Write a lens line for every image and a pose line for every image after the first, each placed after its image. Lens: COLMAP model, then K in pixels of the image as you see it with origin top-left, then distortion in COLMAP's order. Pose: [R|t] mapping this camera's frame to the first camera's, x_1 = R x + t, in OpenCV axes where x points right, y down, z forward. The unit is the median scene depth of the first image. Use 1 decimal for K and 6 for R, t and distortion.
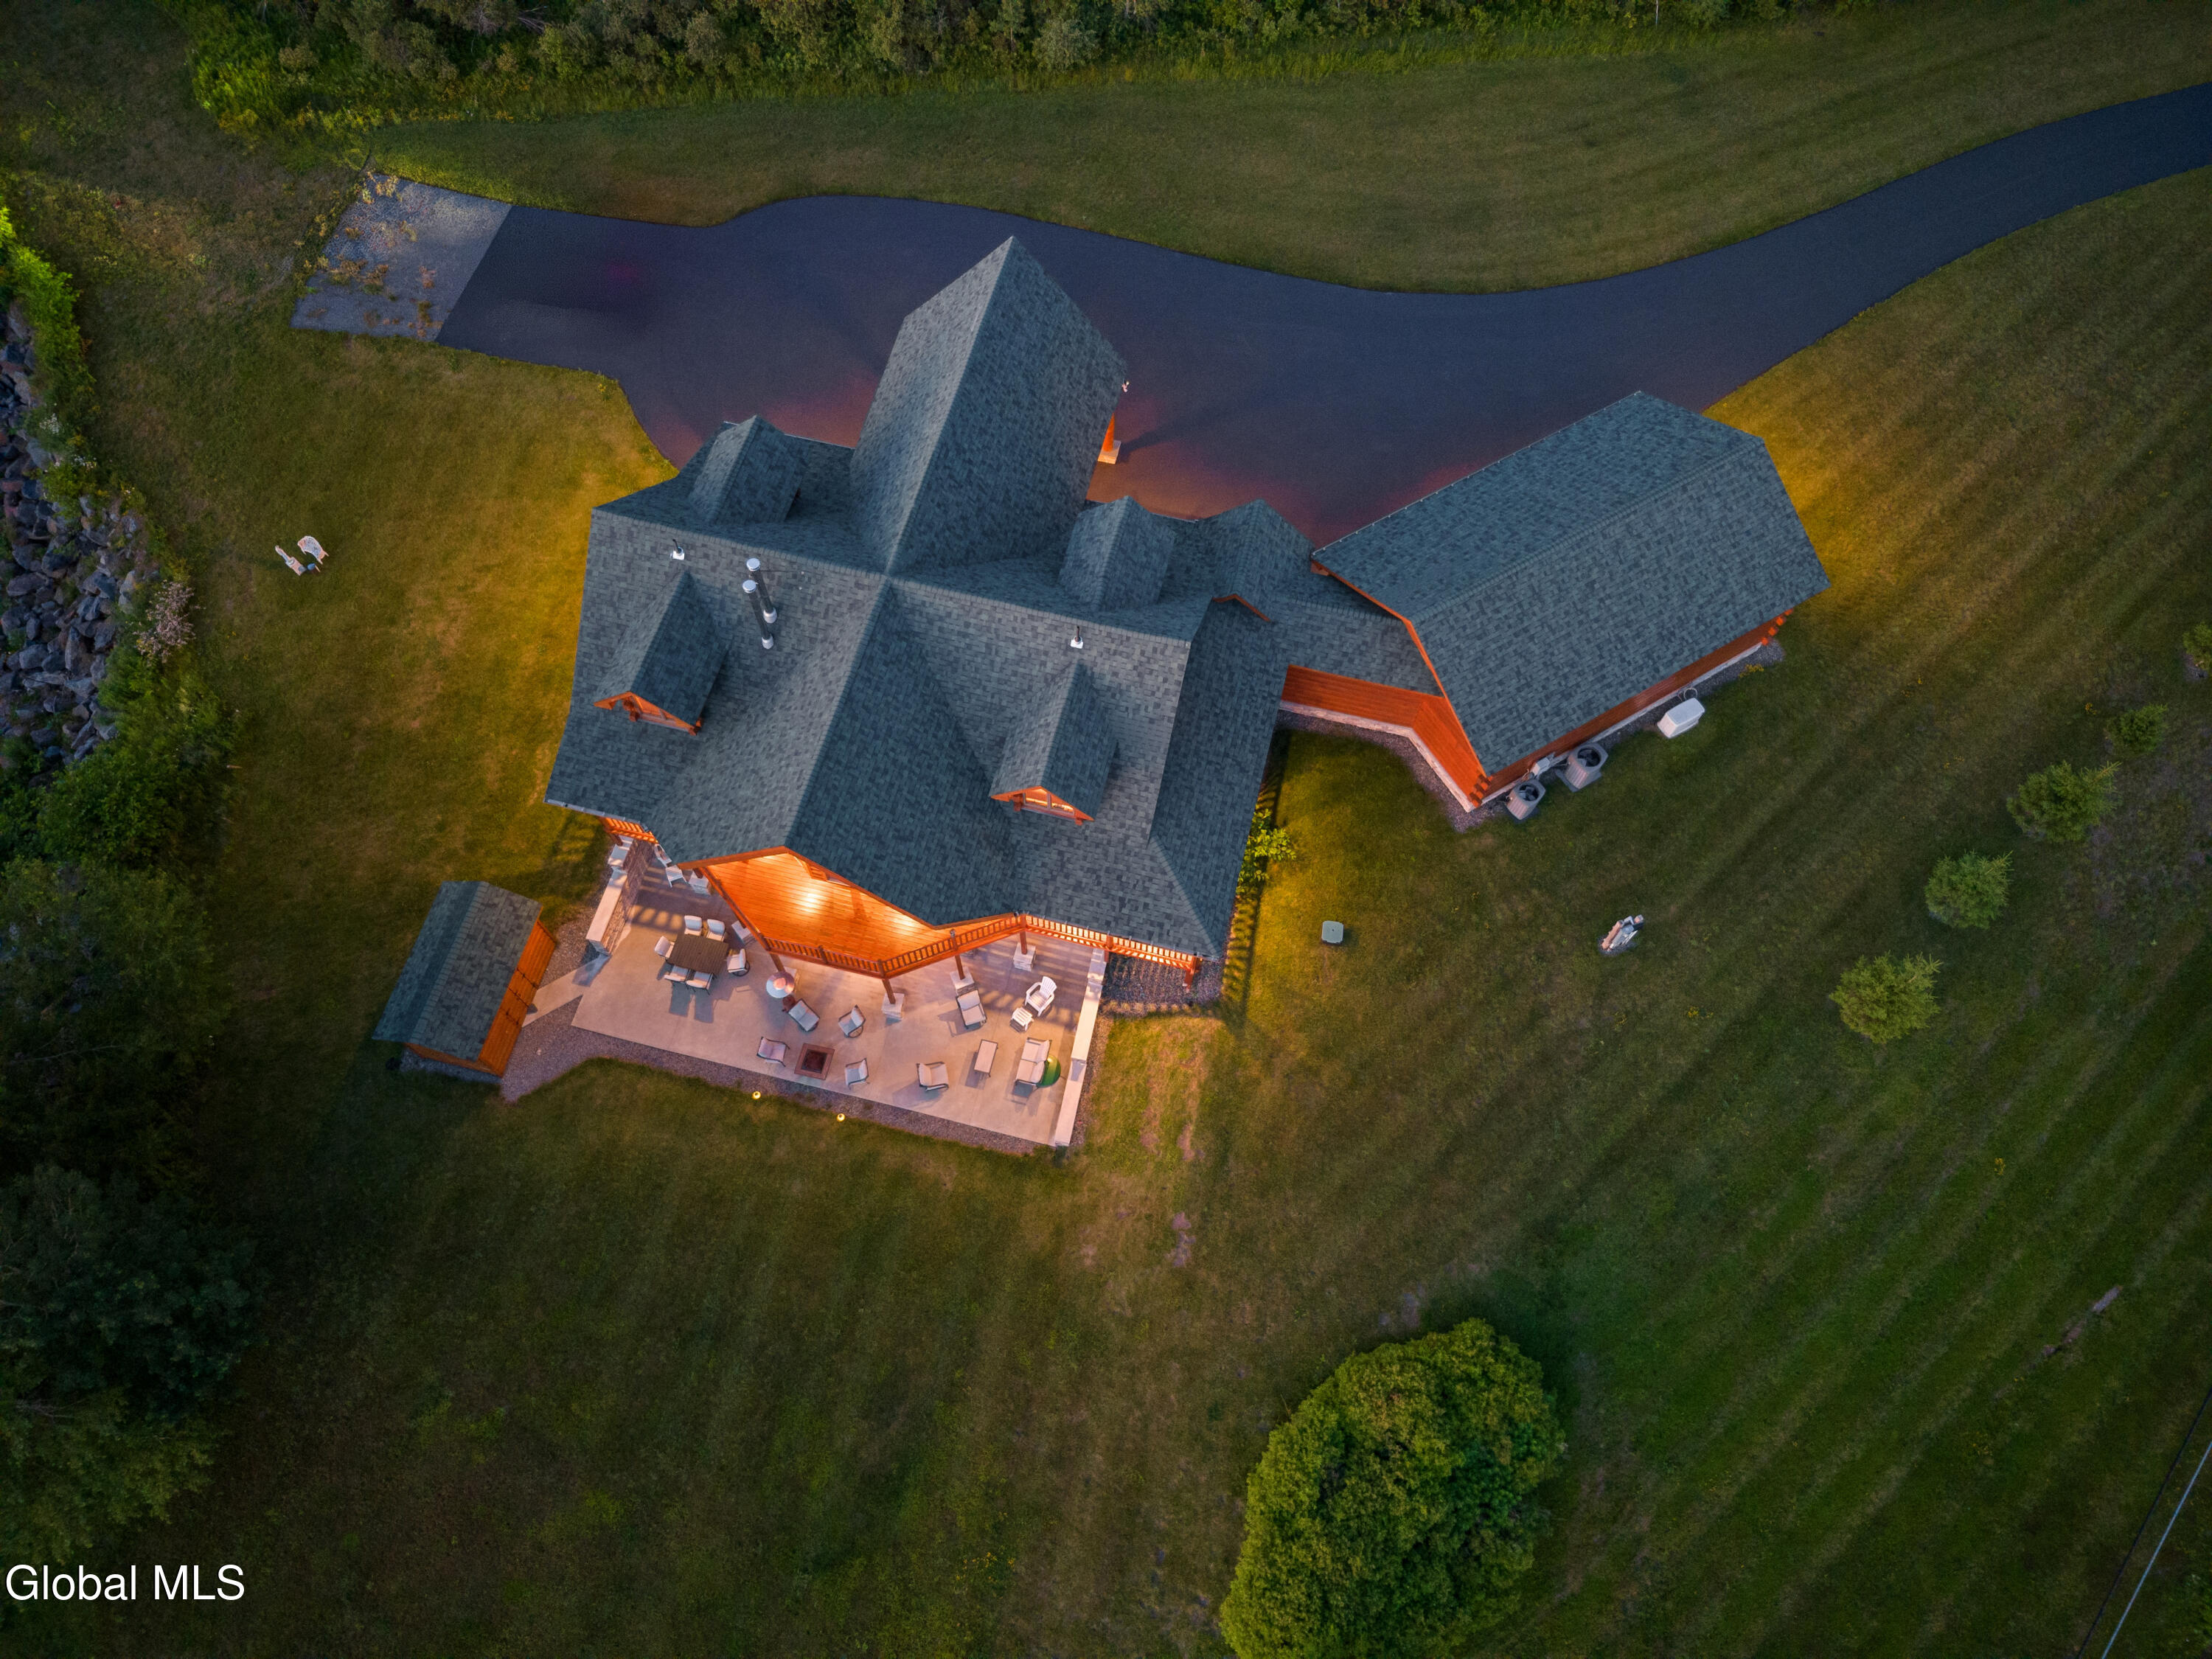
lens RADIAL K [[1428.4, 0, 1106.0], [0, 1428.4, 829.5], [0, 0, 1]] dist [-0.001917, 0.005575]
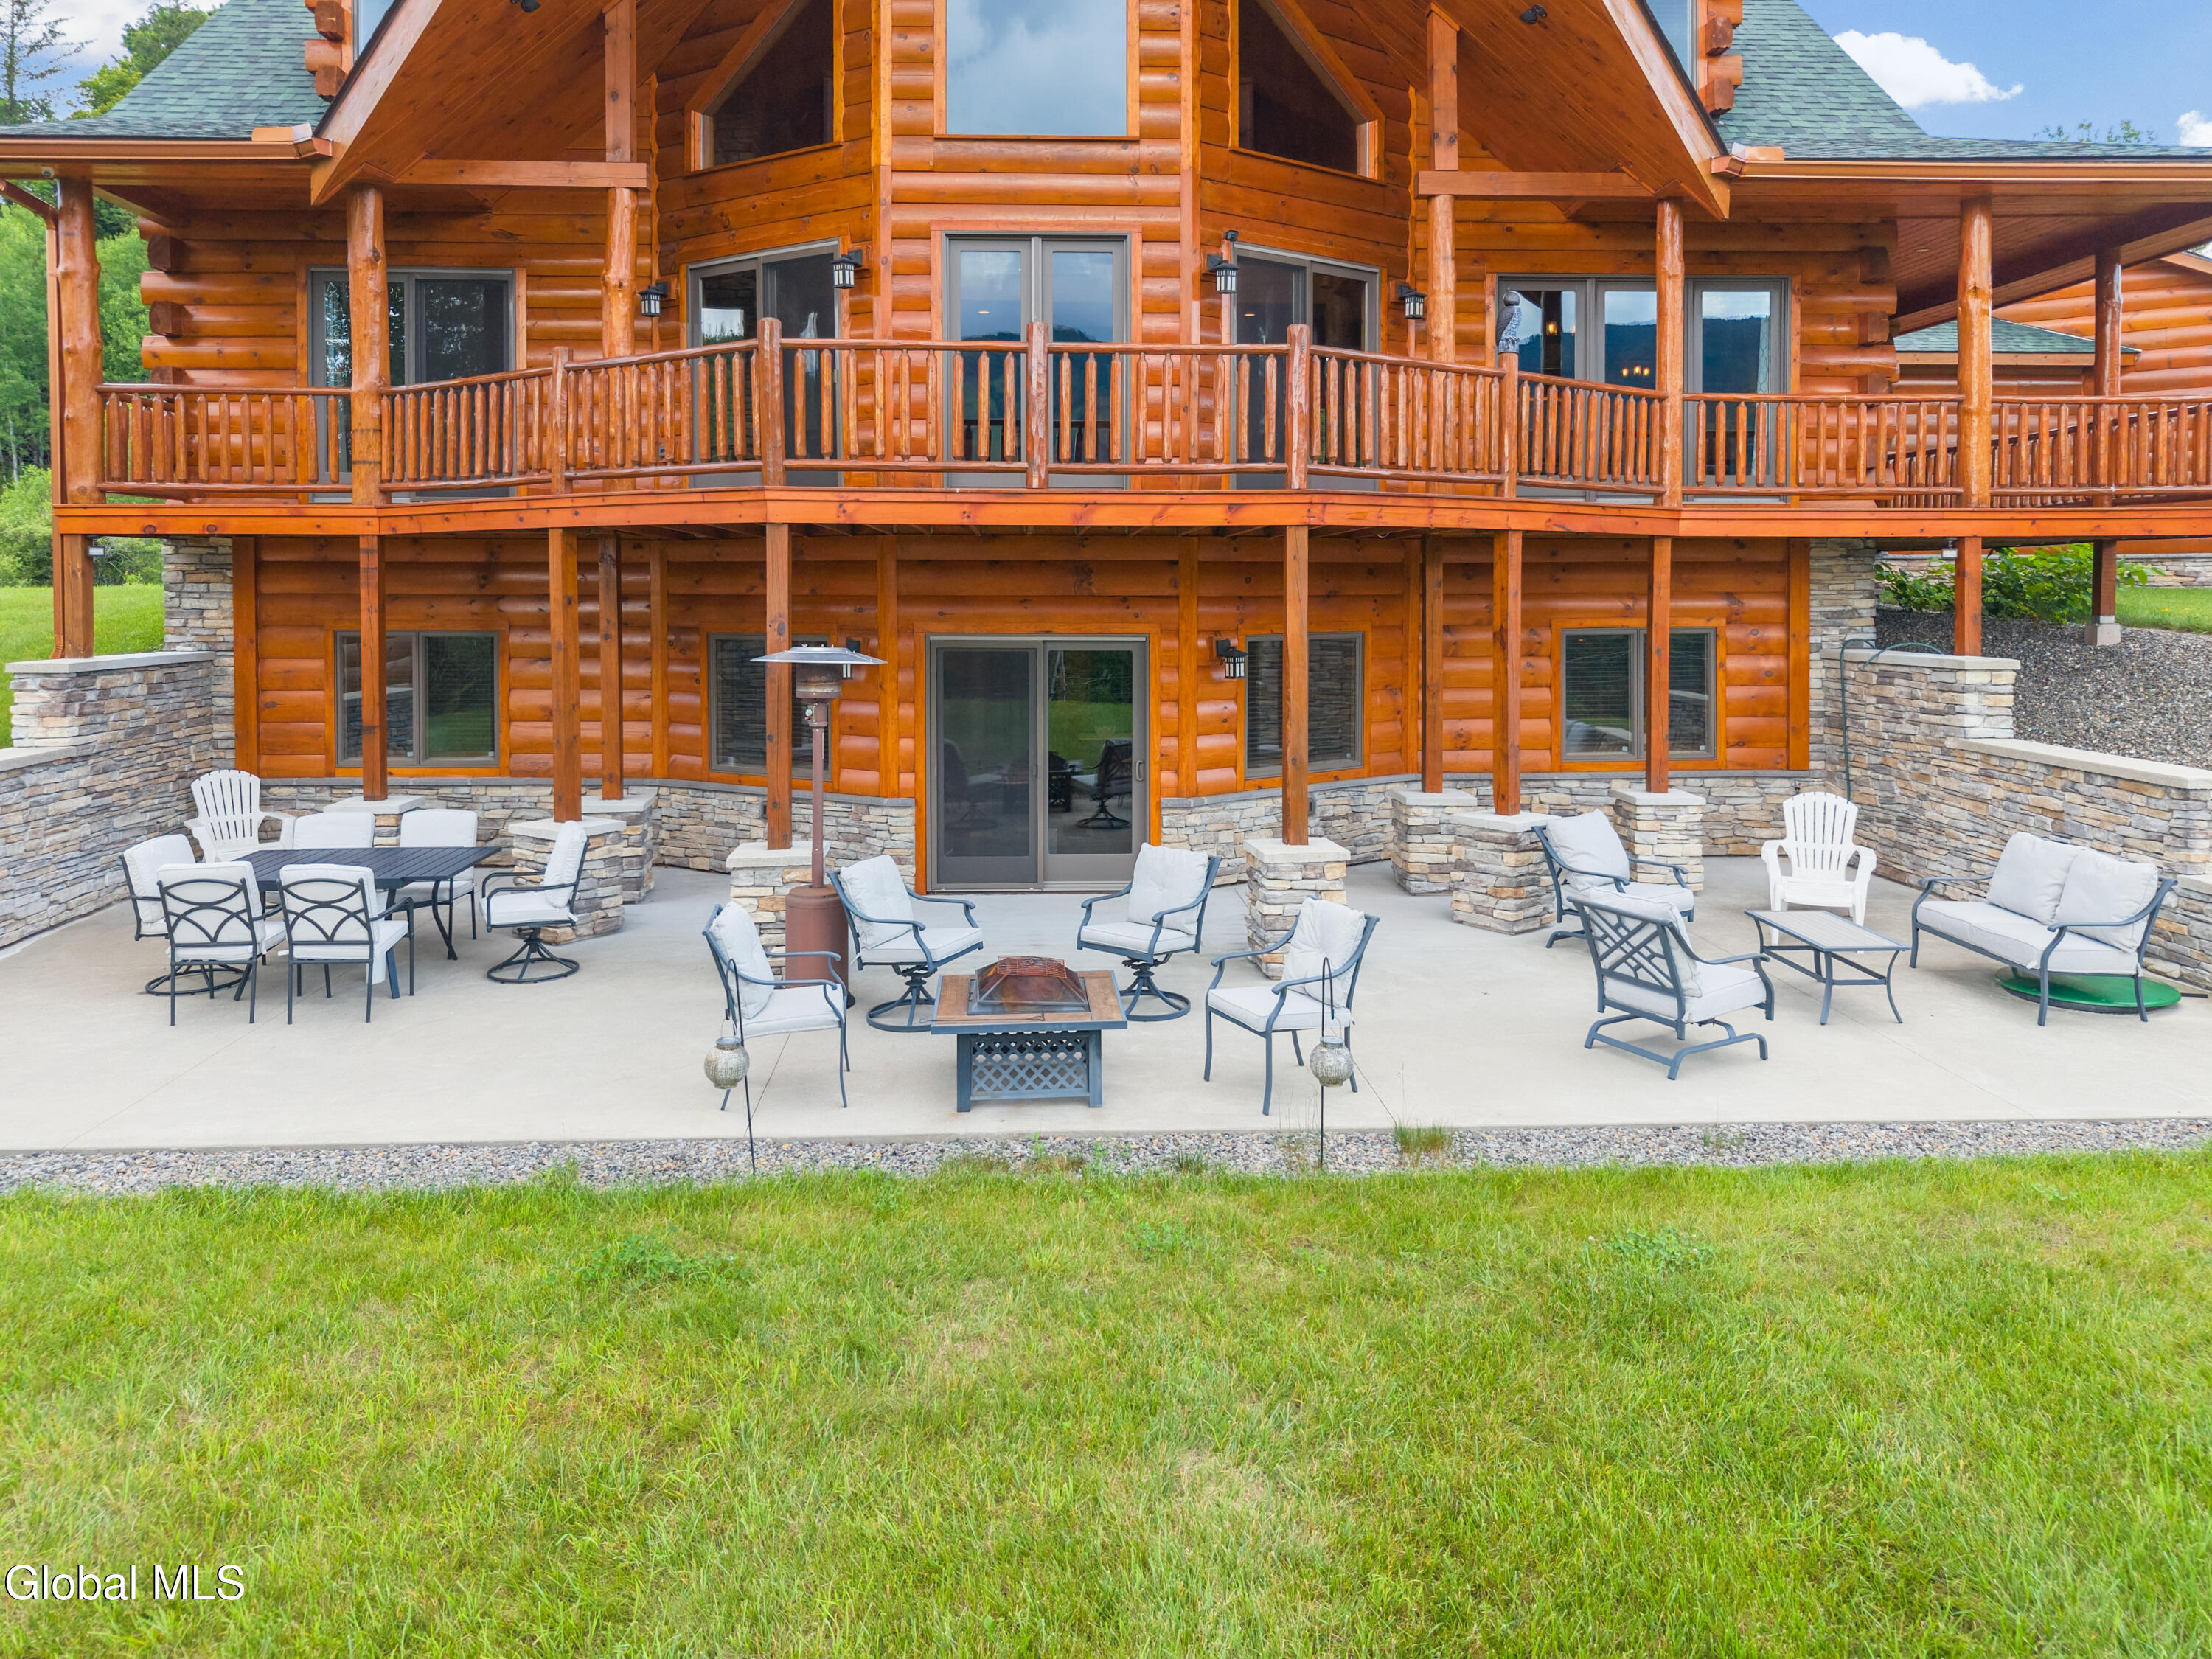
lens RADIAL K [[1569.9, 0, 1103.3], [0, 1569.9, 612.1], [0, 0, 1]] dist [-0.000619, -0.006784]
pose [[0.960913, -0.030758, 0.275135, -0.247151], [0.259266, 0.448507, -0.855350, 0.306967], [-0.097091, 0.893250, 0.438951, 0.876430]]
